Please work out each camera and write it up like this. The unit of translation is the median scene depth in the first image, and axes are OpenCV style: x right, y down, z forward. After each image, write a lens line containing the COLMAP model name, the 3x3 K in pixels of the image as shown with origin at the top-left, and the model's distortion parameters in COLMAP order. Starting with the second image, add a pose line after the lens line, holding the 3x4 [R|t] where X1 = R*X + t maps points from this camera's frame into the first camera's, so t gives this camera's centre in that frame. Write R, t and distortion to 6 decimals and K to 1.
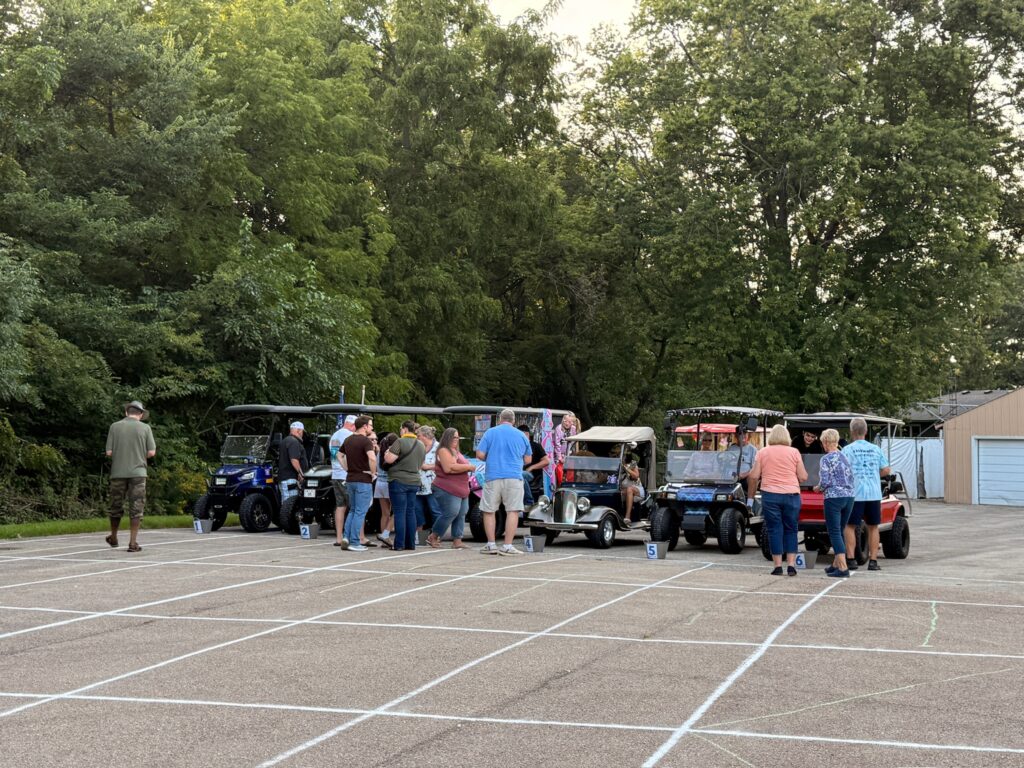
lens RADIAL K [[1412.7, 0, 518.4], [0, 1412.7, 383.8], [0, 0, 1]] dist [0.177158, -0.354700]
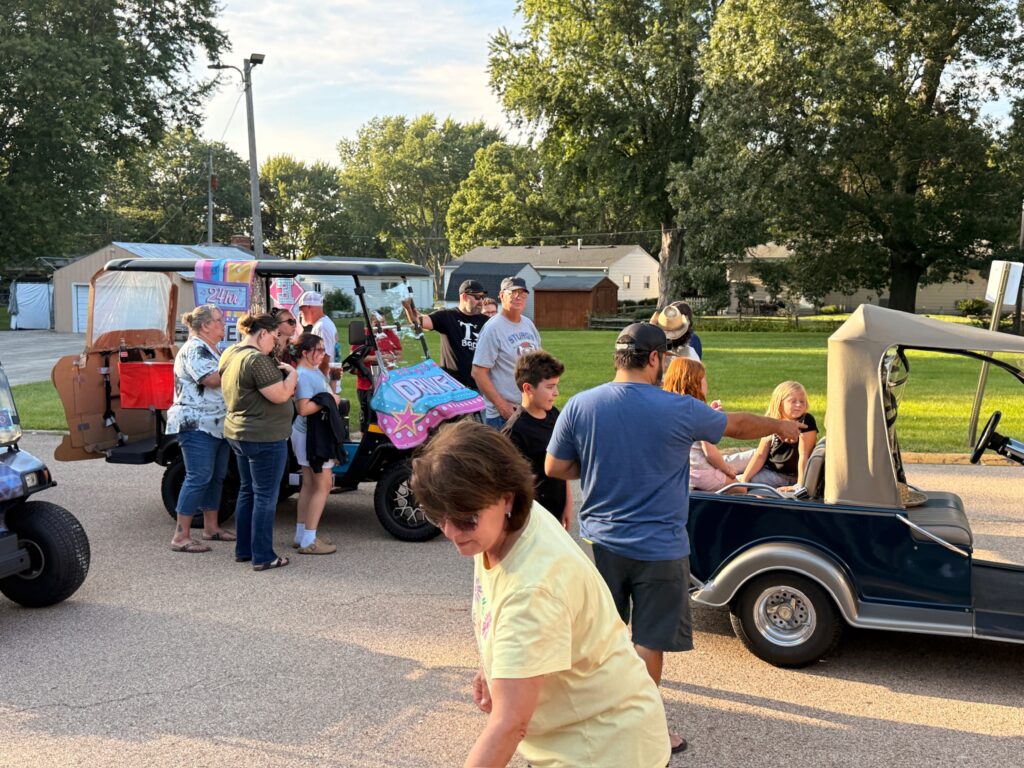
lens RADIAL K [[1040.3, 0, 512.0], [0, 1040.3, 384.0], [0, 0, 1]] dist [0.184844, -0.411746]
pose [[0.850151, -0.047232, 0.524417, 0.132004], [-0.028271, 0.990437, 0.135035, -0.015823], [-0.525780, -0.129626, 0.840686, -0.077252]]
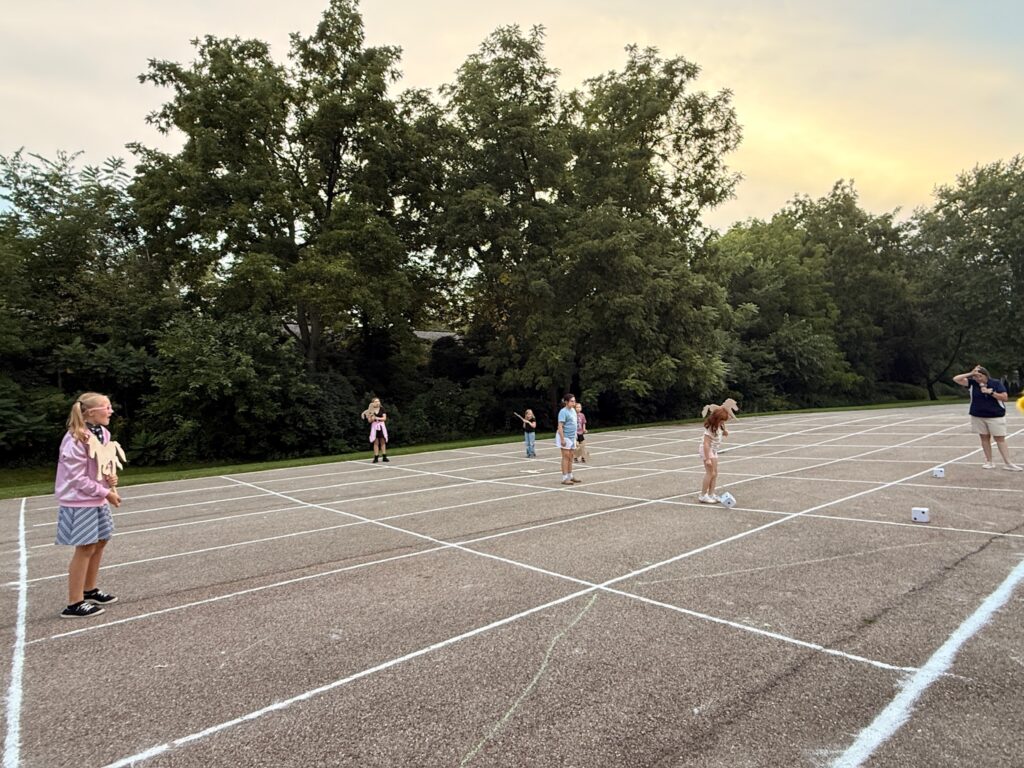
lens RADIAL K [[568.8, 0, 507.4], [0, 568.8, 382.2], [0, 0, 1]] dist [-0.000772, 0.001003]
pose [[0.844300, -0.069330, -0.531368, -0.047180], [0.079835, 0.996803, -0.003207, -0.011557], [0.529891, -0.039714, 0.847135, -0.247398]]
